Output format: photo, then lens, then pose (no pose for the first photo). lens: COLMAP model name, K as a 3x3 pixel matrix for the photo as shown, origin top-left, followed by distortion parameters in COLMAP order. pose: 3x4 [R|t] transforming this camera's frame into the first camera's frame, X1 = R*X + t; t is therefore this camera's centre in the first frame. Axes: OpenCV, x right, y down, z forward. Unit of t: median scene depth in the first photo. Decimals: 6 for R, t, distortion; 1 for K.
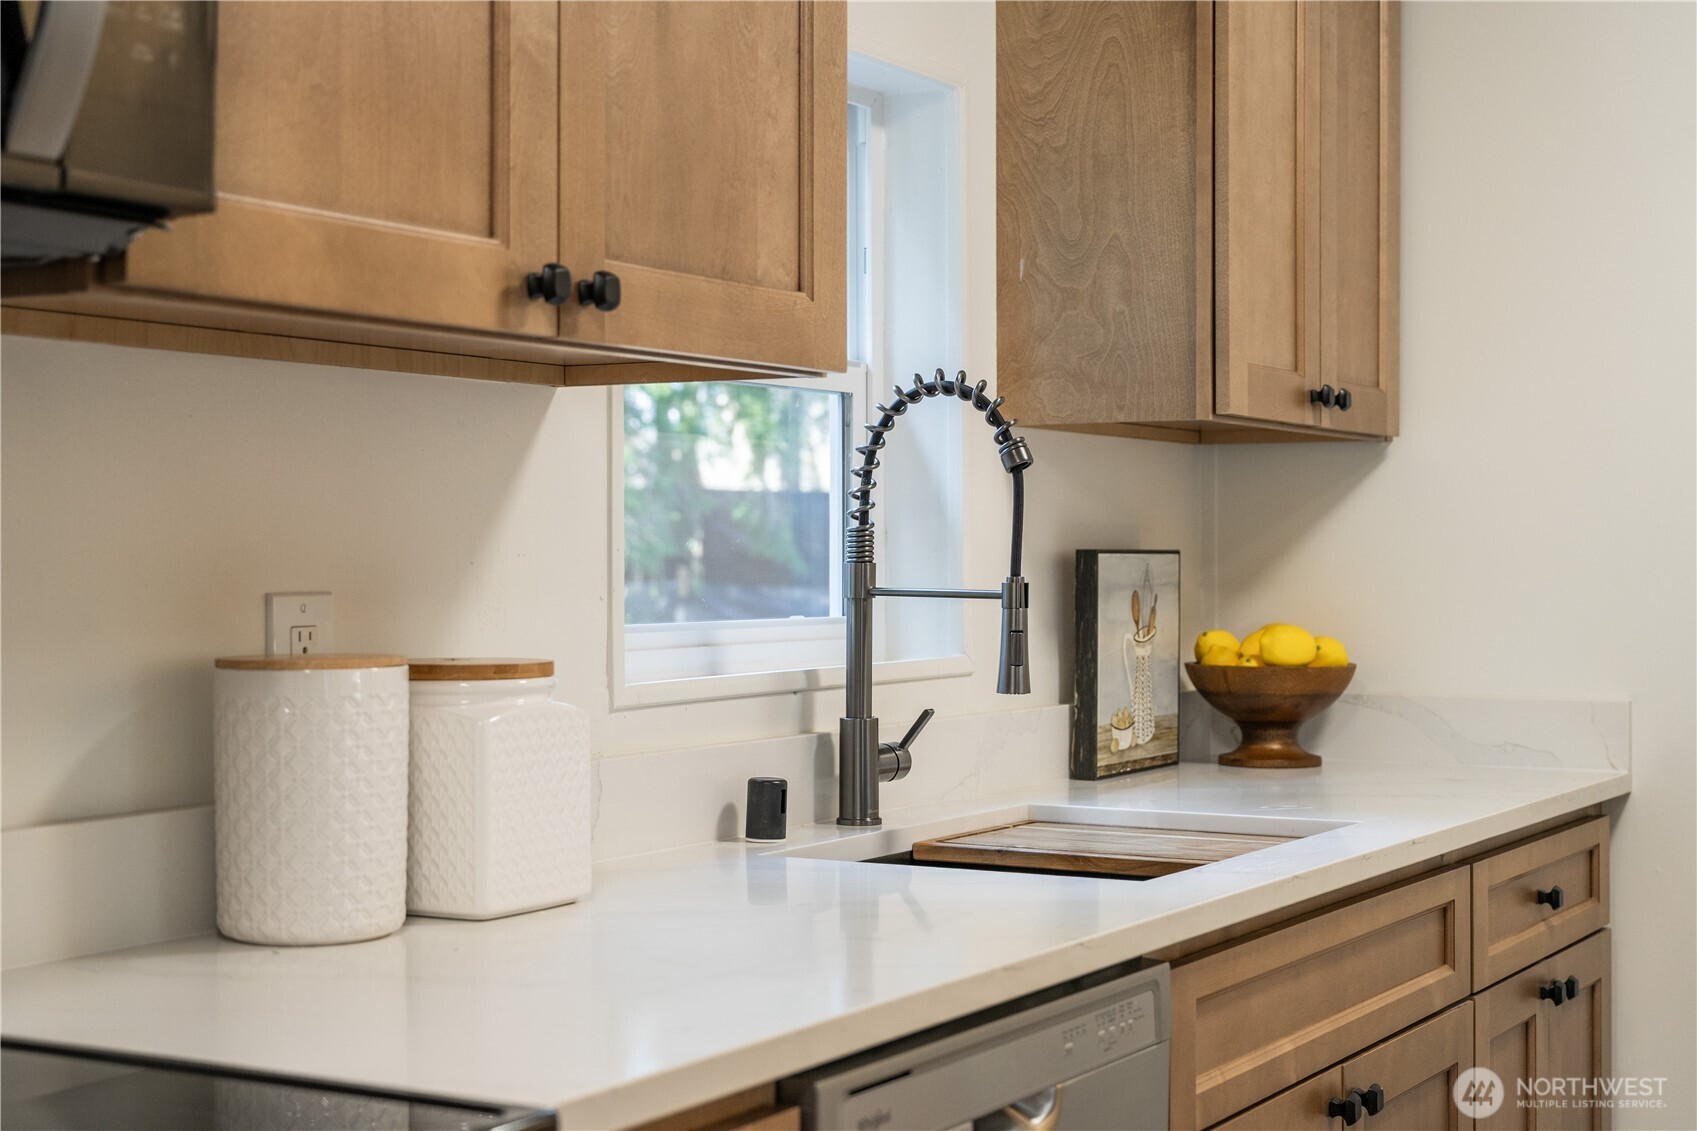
lens RADIAL K [[2431.5, 0, 846.3], [0, 2431.5, 557.8], [0, 0, 1]] dist [0.011149, 0.000000]
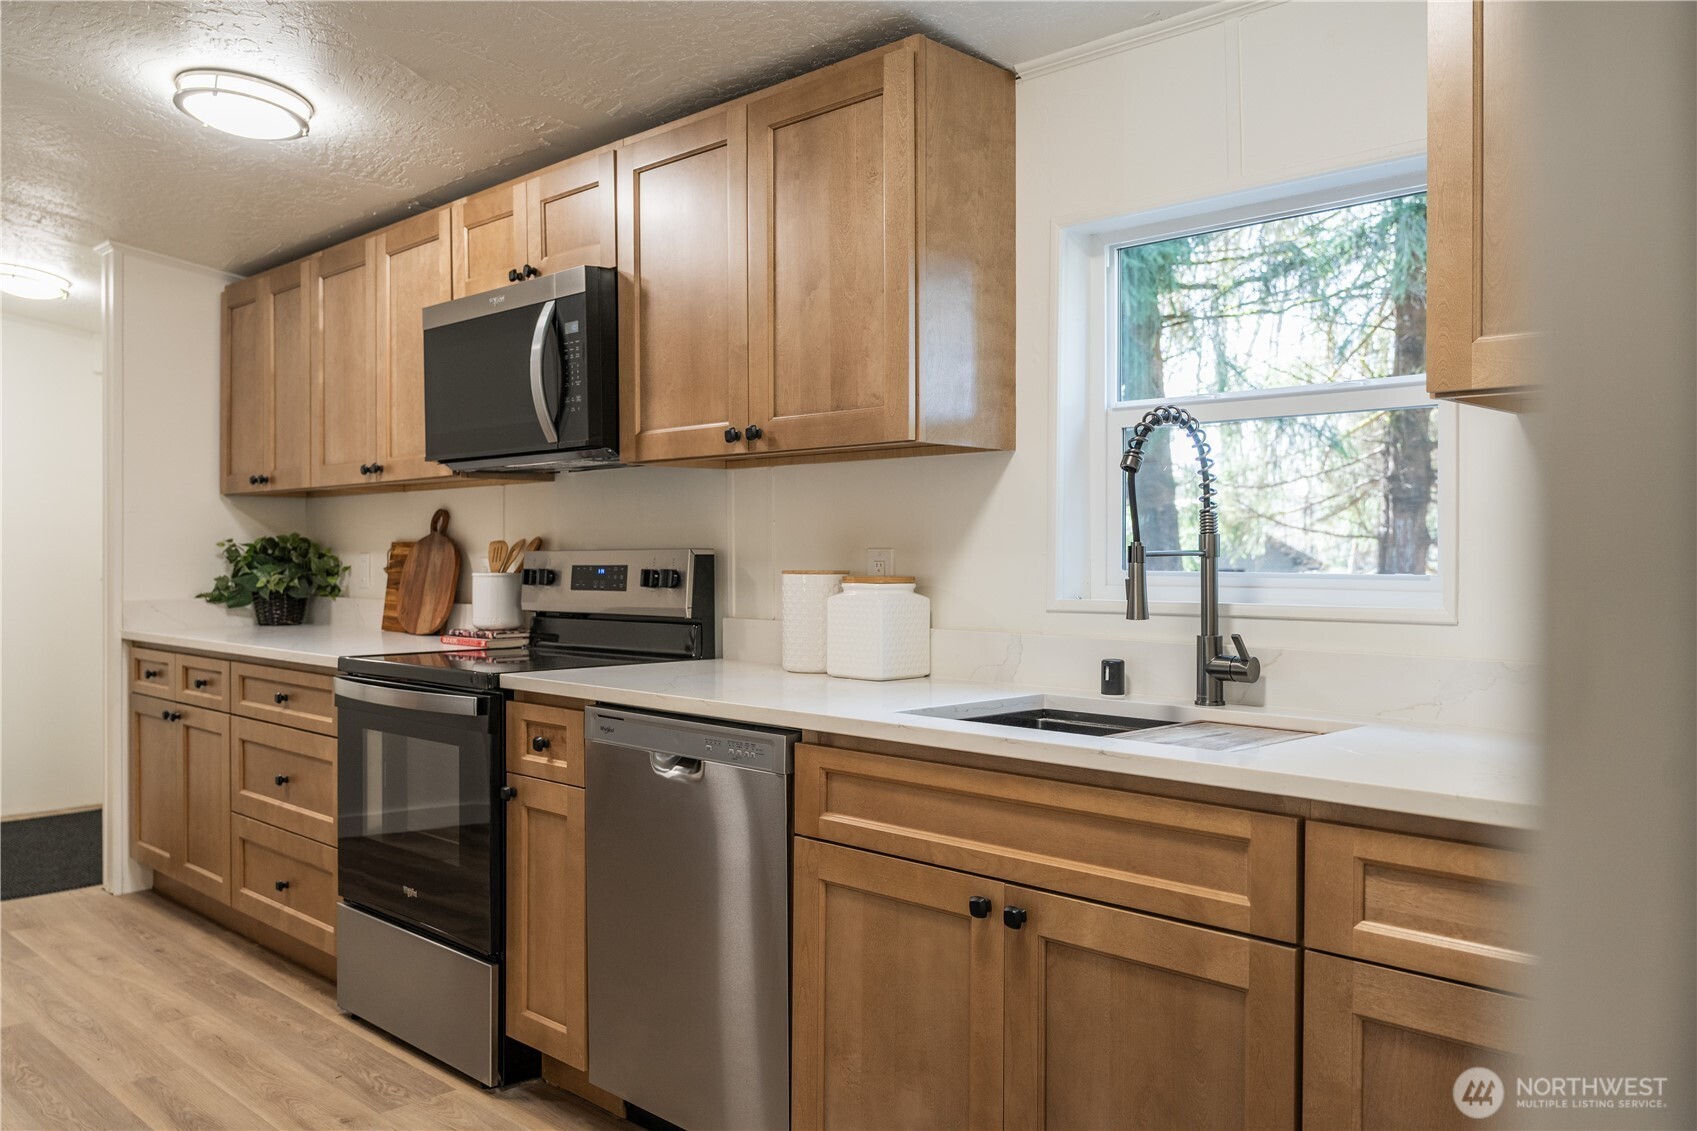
lens RADIAL K [[1350.3, 0, 847.1], [0, 1350.3, 566.1], [0, 0, 1]] dist [-0.048185, -0.000730]
pose [[-0.241214, 0.006524, -0.970450, 0.894317], [-0.006700, 0.999942, 0.008388, 0.015830], [0.970449, 0.008525, -0.241156, 0.998466]]
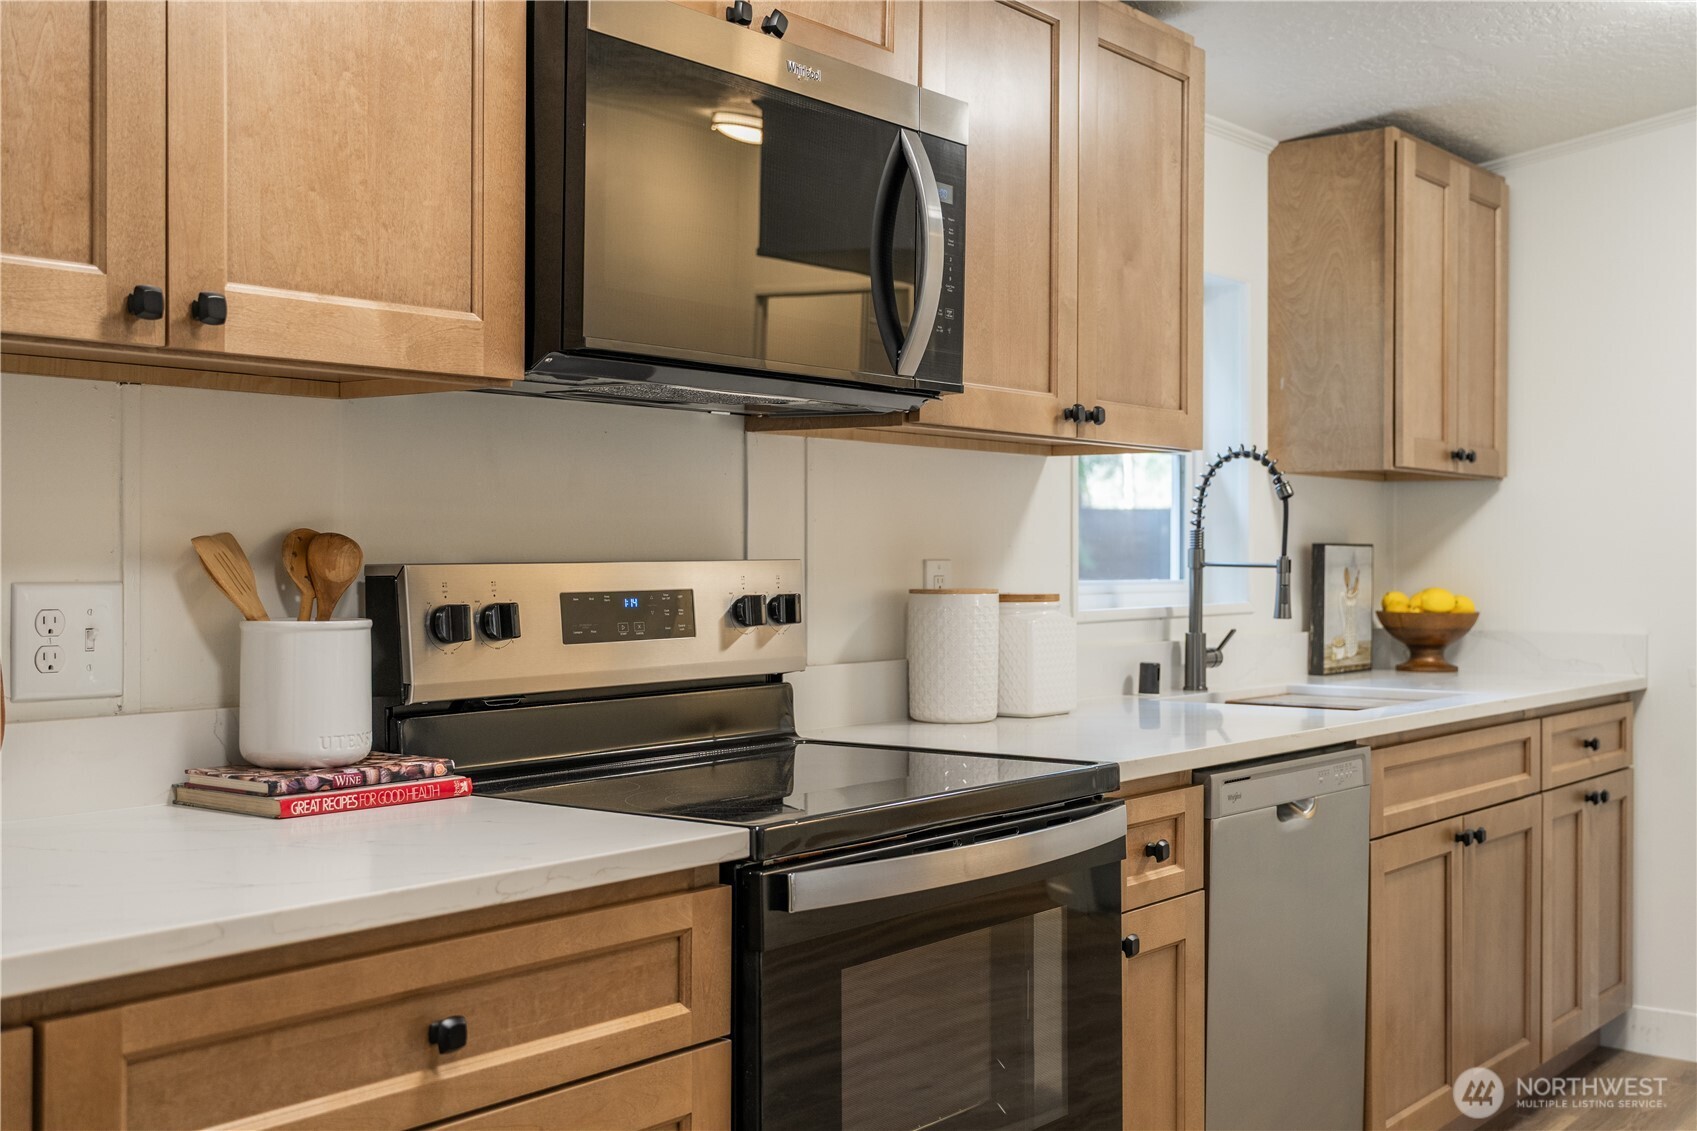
lens RADIAL K [[1916.9, 0, 848.0], [0, 1916.9, 567.5], [0, 0, 1]] dist [0.003242, 0.000000]
pose [[0.992027, 0.003627, -0.125977, -0.072812], [-0.003220, 0.999989, 0.003432, 0.011919], [0.125988, -0.002999, 0.992027, -0.471919]]
